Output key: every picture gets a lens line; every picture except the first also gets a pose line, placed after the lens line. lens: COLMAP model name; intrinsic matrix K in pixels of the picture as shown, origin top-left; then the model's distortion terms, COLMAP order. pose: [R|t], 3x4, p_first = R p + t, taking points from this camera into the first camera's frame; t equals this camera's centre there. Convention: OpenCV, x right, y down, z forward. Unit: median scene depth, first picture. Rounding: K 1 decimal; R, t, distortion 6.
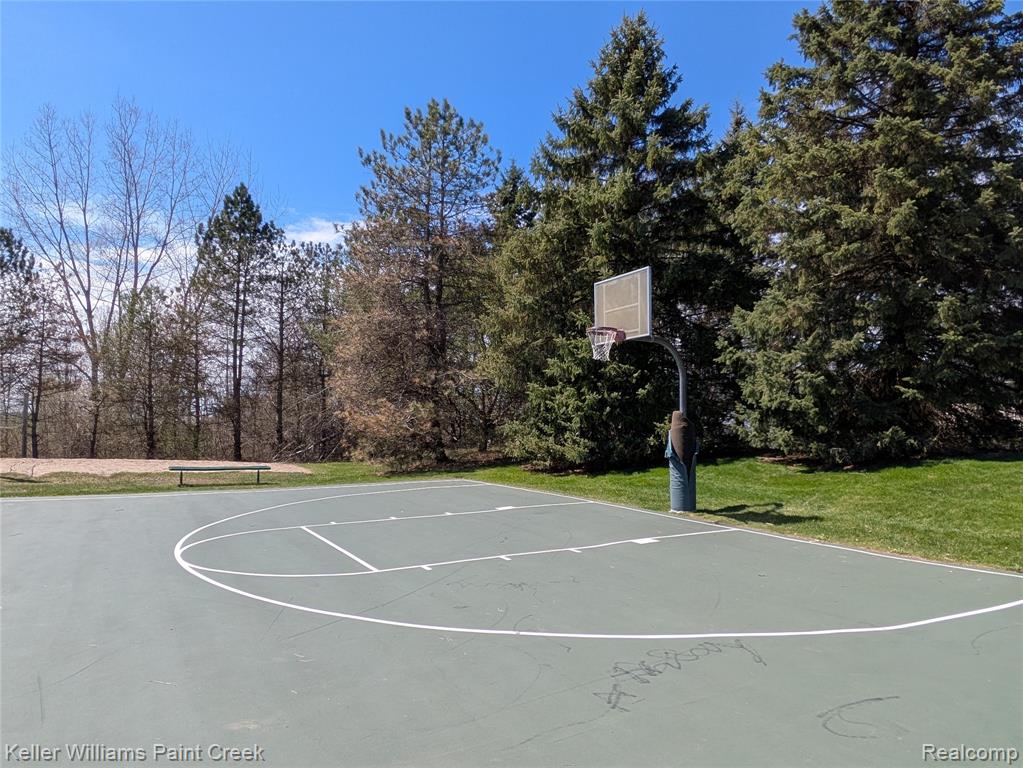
lens RADIAL K [[697.1, 0, 511.7], [0, 697.1, 411.5], [0, 0, 1]] dist [-0.003340, -0.001626]
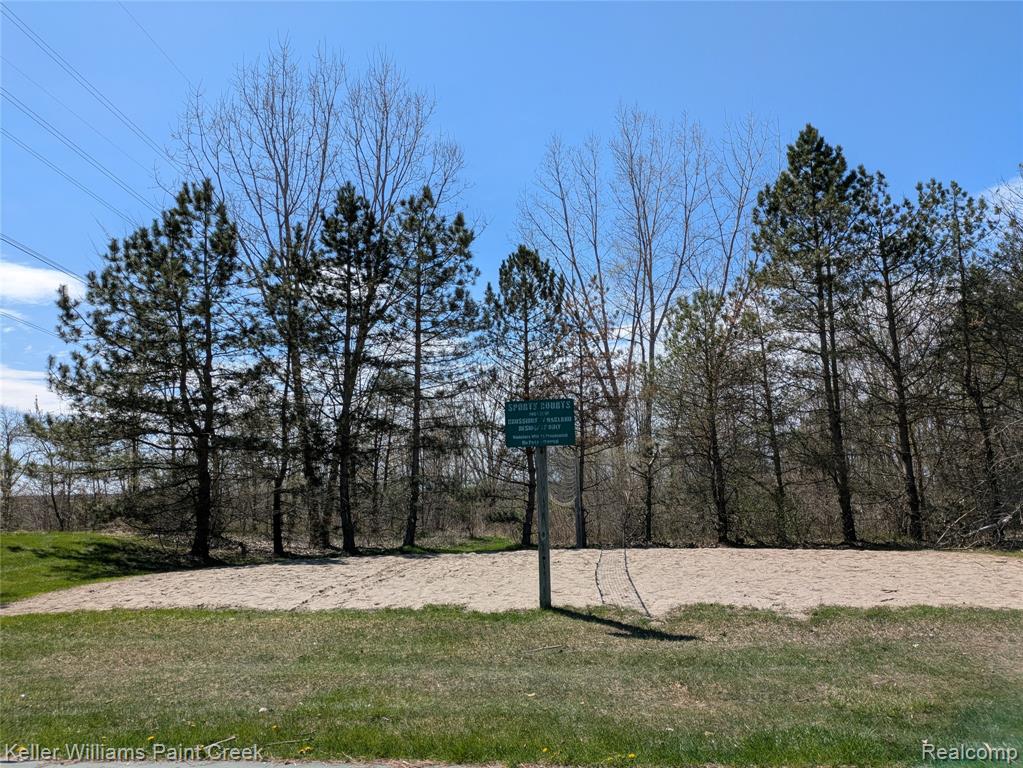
lens RADIAL K [[745.8, 0, 511.5], [0, 745.8, 384.0], [0, 0, 1]] dist [0.000026, -0.000173]
pose [[0.800047, -0.120703, -0.587670, -0.222199], [0.054335, 0.990104, -0.129388, 0.000727], [0.597472, 0.071585, 0.798688, 0.265005]]
